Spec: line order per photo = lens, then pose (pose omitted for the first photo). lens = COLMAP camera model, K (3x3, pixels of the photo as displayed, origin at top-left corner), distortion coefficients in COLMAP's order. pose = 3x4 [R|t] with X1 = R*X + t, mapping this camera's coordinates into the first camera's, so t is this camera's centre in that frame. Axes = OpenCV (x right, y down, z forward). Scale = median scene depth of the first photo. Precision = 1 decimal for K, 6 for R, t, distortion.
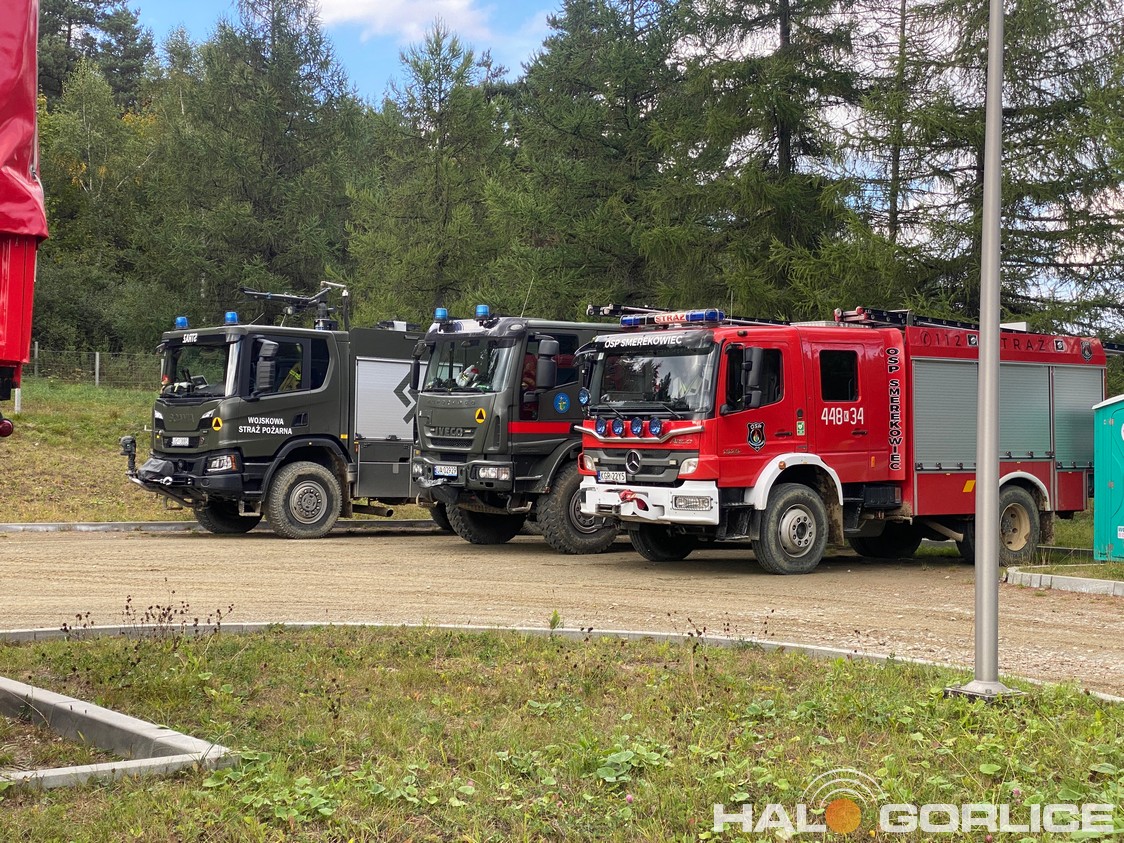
lens RADIAL K [[1688.6, 0, 562.0], [0, 1688.6, 421.5], [0, 0, 1]] dist [-0.017697, 1.122284]
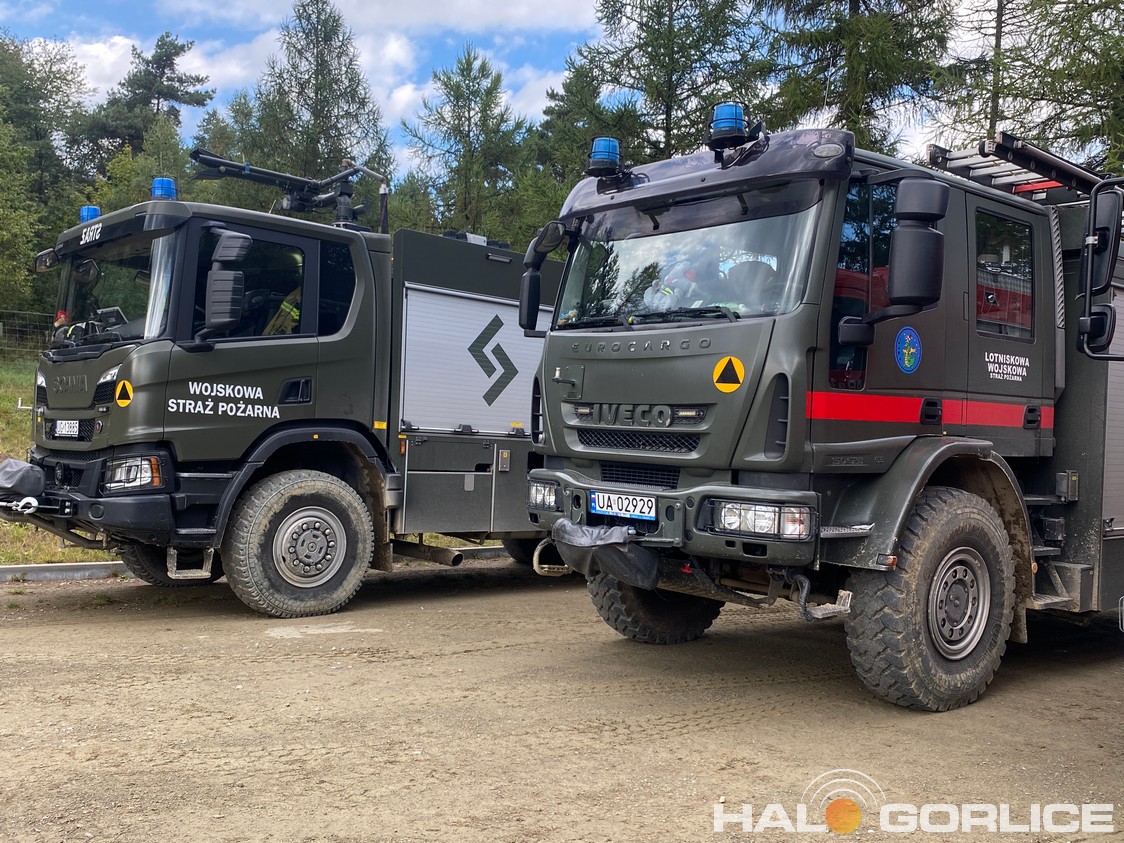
lens RADIAL K [[1078.0, 0, 562.9], [0, 1078.0, 432.5], [0, 0, 1]] dist [0.074673, -0.011619]
pose [[0.998778, 0.017941, 0.046040, -0.088206], [-0.018195, 0.999821, 0.005118, 0.008690], [-0.045940, -0.005949, 0.998926, 0.664379]]
